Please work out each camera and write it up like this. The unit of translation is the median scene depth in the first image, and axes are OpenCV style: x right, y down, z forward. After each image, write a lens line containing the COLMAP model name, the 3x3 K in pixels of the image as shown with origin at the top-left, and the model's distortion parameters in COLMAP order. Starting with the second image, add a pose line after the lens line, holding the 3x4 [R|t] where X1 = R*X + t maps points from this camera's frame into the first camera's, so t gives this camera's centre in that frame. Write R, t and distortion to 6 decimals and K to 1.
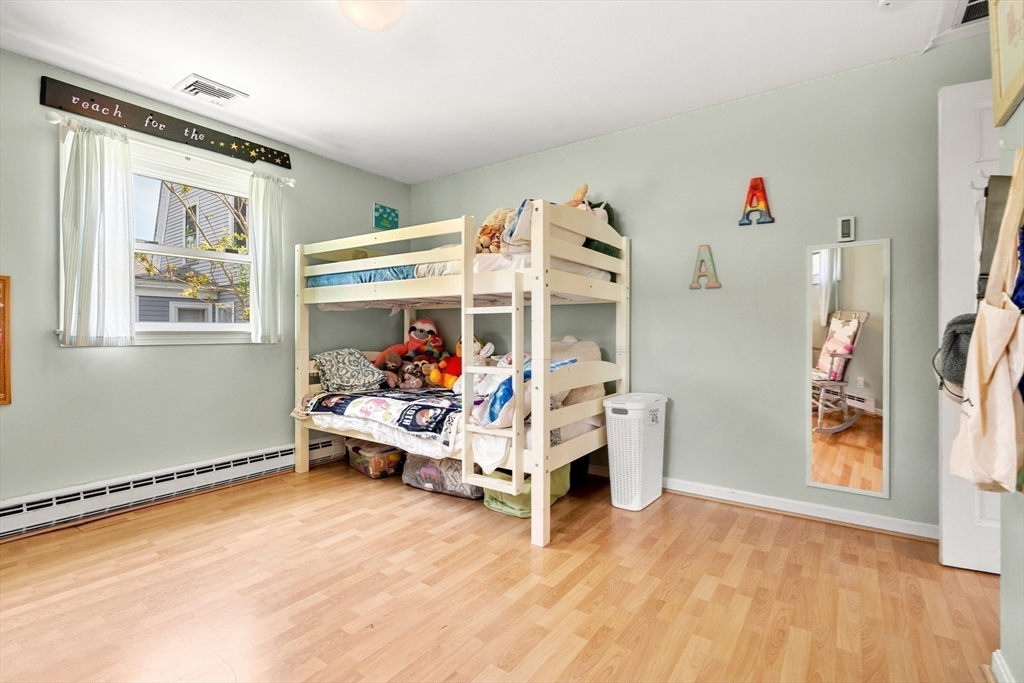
lens RADIAL K [[471.3, 0, 510.5], [0, 471.3, 336.1], [0, 0, 1]] dist [0.000227, 0.000215]
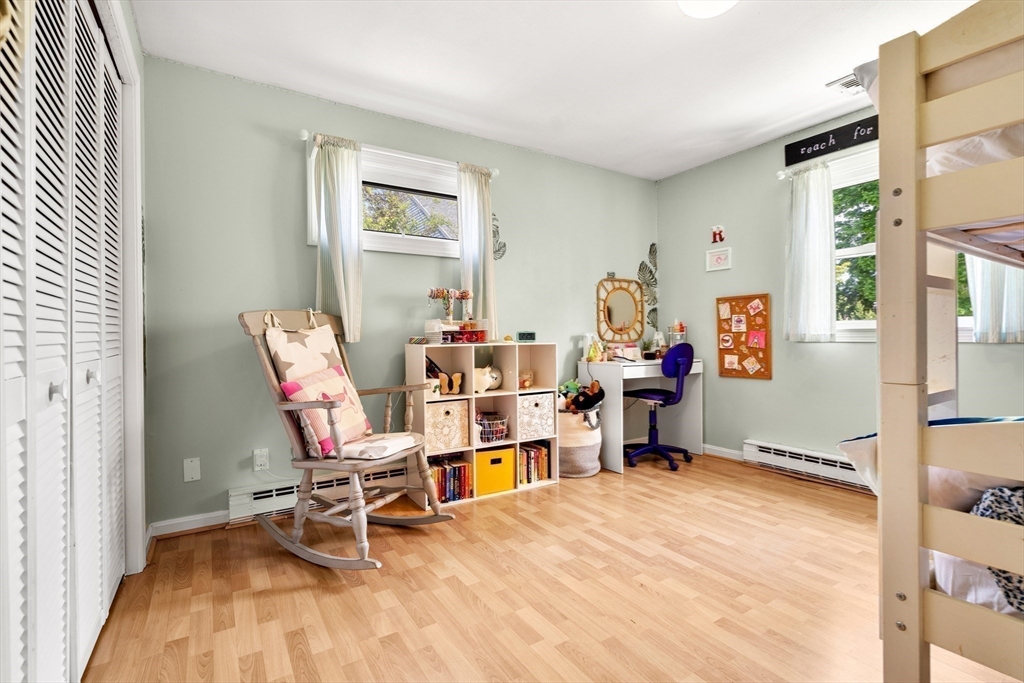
lens RADIAL K [[471.3, 0, 509.7], [0, 471.3, 337.8], [0, 0, 1]] dist [0.000227, 0.000215]
pose [[-0.363506, 0.010326, -0.931535, 0.606346], [0.003364, 0.999947, 0.009771, -0.003335], [0.931586, 0.000419, -0.363521, 0.759488]]
